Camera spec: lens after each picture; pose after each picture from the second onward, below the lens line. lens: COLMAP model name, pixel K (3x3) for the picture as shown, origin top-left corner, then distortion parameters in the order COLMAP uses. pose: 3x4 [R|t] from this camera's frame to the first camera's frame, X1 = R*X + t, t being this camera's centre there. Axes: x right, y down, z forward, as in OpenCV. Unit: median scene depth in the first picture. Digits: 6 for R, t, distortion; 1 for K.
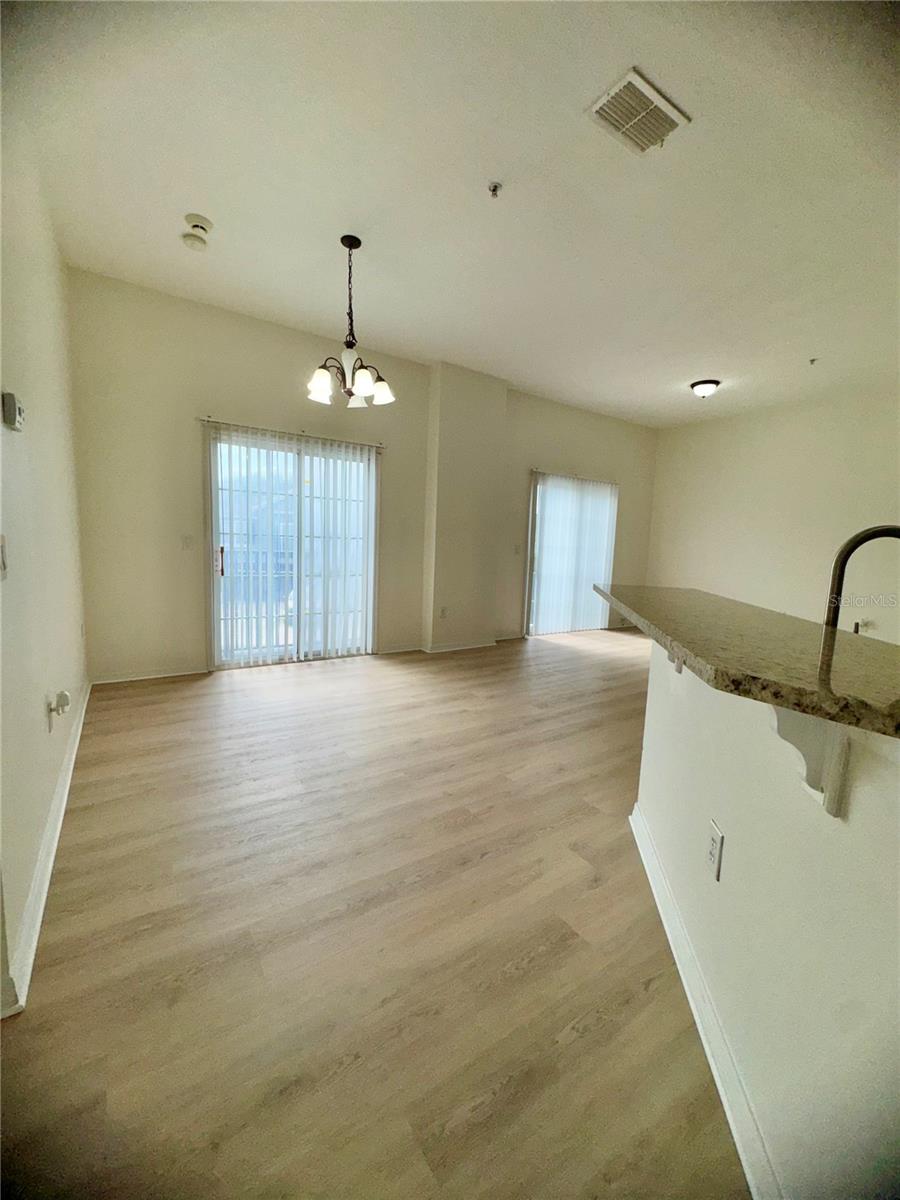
lens RADIAL K [[481.3, 0, 445.4], [0, 481.3, 597.4], [0, 0, 1]] dist [-0.001914, -0.000156]
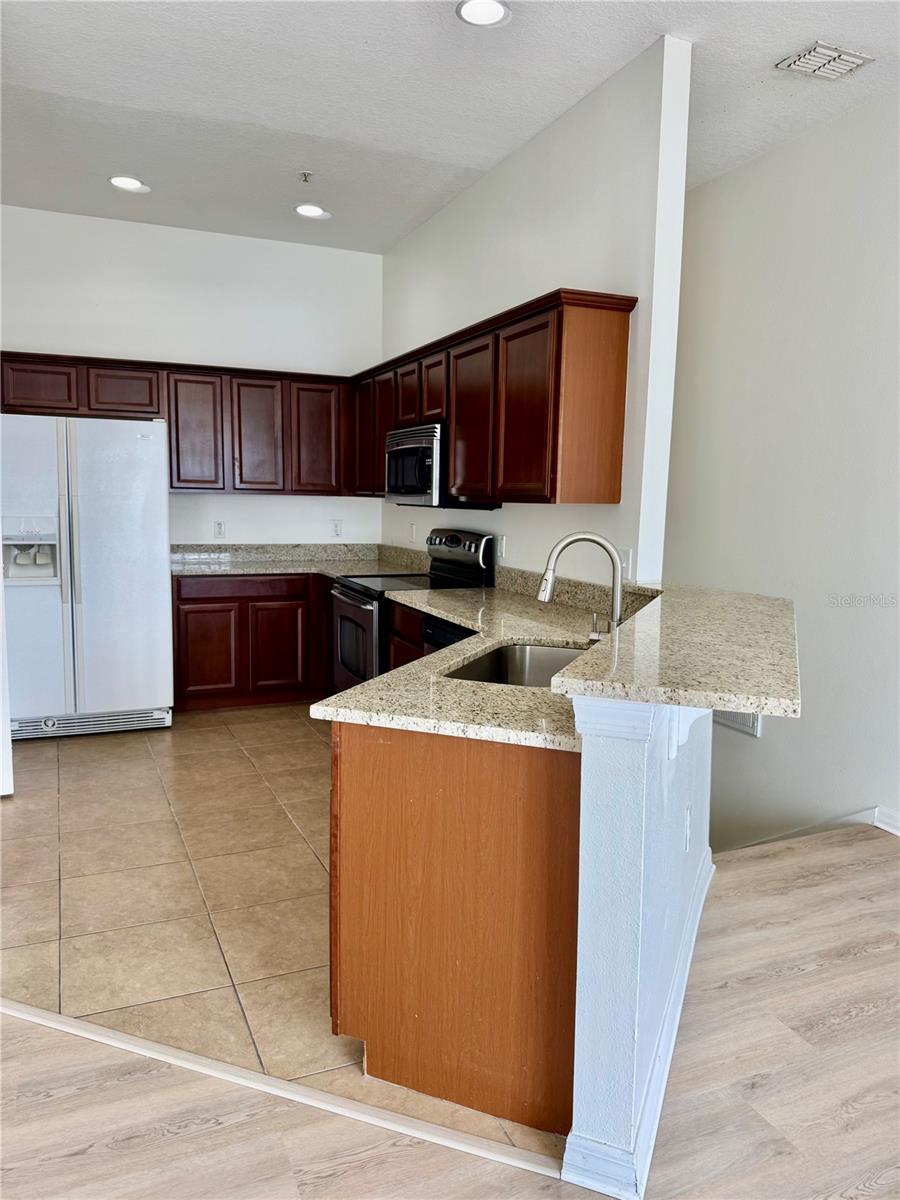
lens RADIAL K [[849.5, 0, 451.4], [0, 849.5, 596.3], [0, 0, 1]] dist [0.051920, -0.056455]
pose [[-0.982772, -0.074021, 0.169353, 0.483166], [-0.033068, 0.971934, 0.232916, -0.265980], [-0.181841, 0.223303, -0.957637, 1.739562]]
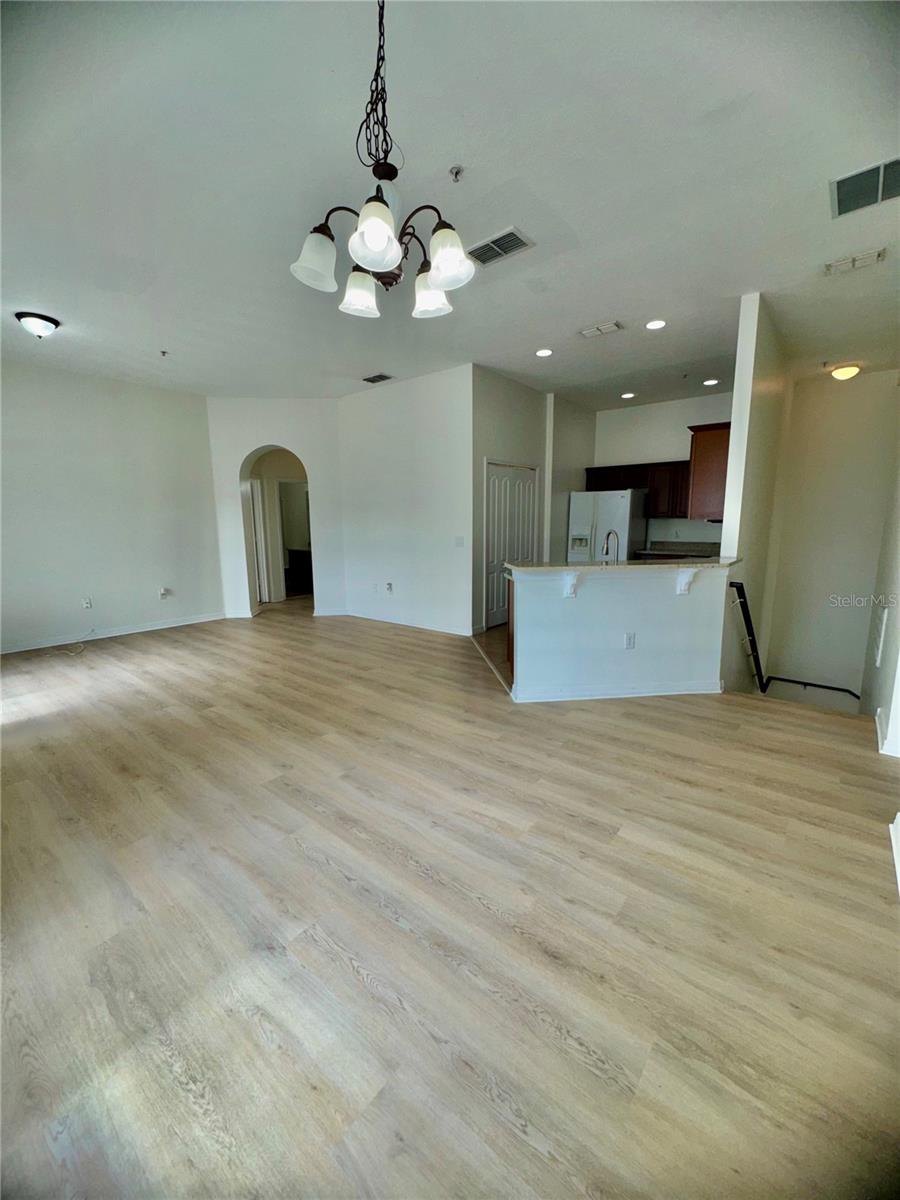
lens RADIAL K [[481.3, 0, 448.7], [0, 481.3, 599.5], [0, 0, 1]] dist [-0.001914, -0.000156]
pose [[-0.296033, -0.191446, 0.935795, -1.120064], [0.105643, 0.967135, 0.231277, -0.324456], [-0.949318, 0.167325, -0.266079, 1.699231]]
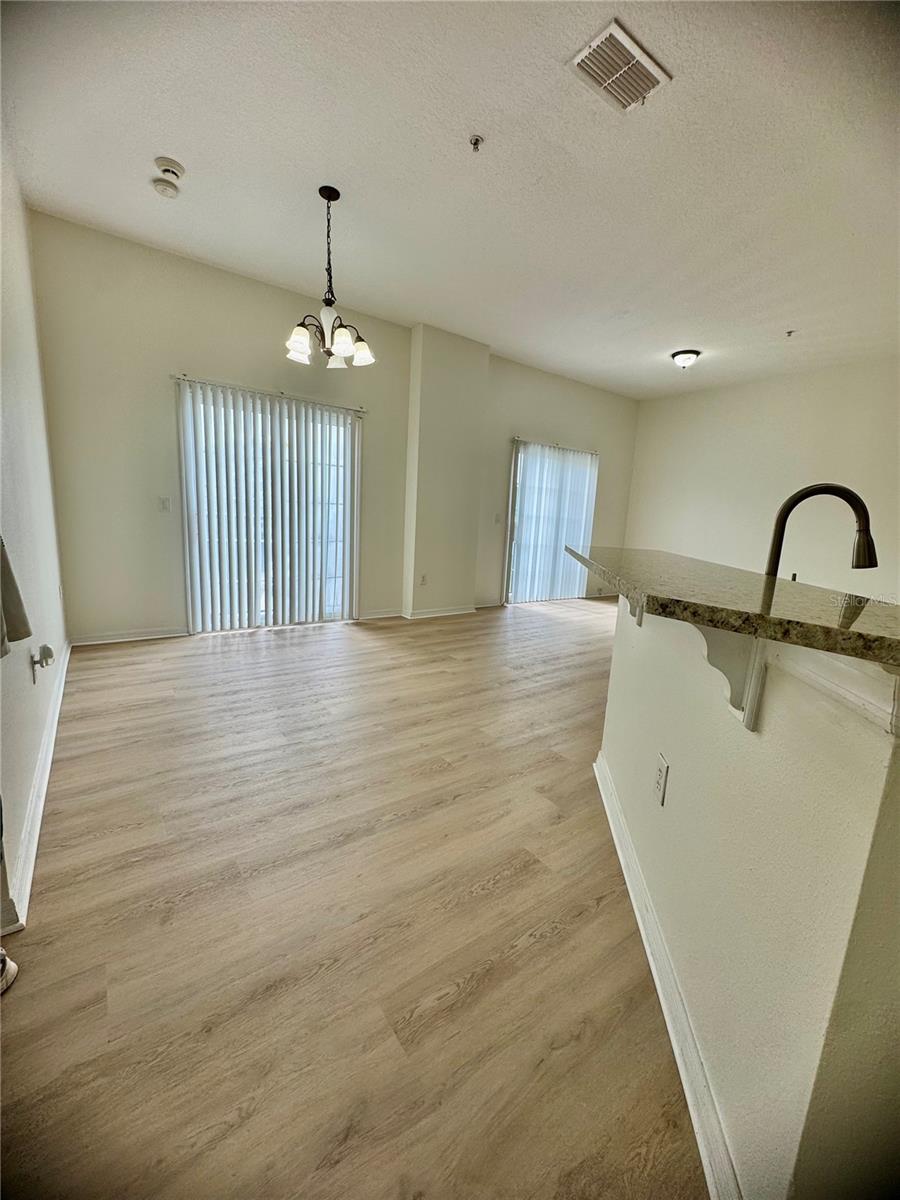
lens RADIAL K [[481.3, 0, 445.6], [0, 481.3, 597.4], [0, 0, 1]] dist [-0.001914, -0.000156]
pose [[0.999335, 0.006208, 0.035943, 0.013088], [-0.008254, 0.998337, 0.057056, 0.028761], [-0.035529, -0.057315, 0.997724, -0.038077]]
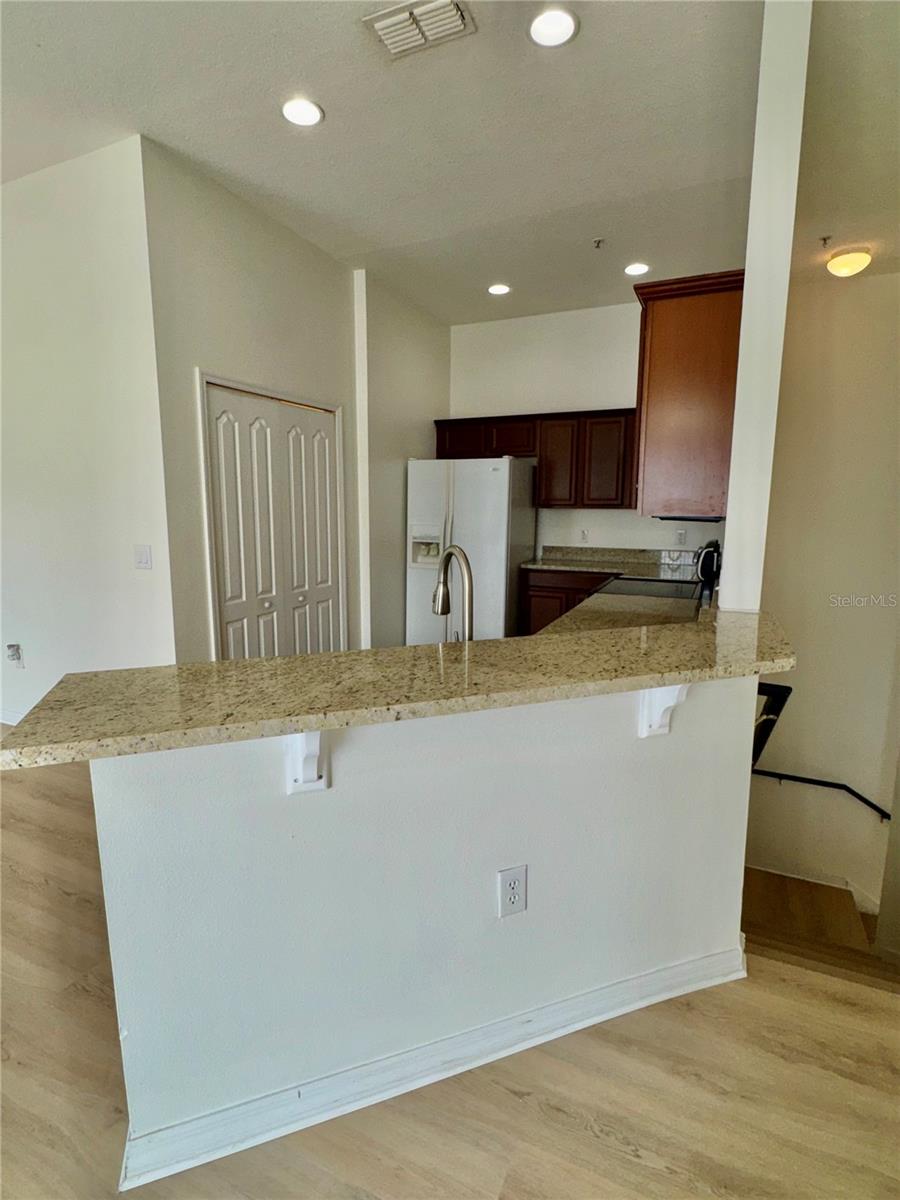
lens RADIAL K [[590.6, 0, 449.5], [0, 590.6, 597.5], [0, 0, 1]] dist [-0.001077, -0.000332]
pose [[-0.523721, -0.171929, 0.834360, -0.158180], [0.072264, 0.966926, 0.244606, -0.211314], [-0.848819, 0.188399, -0.493975, 0.952485]]
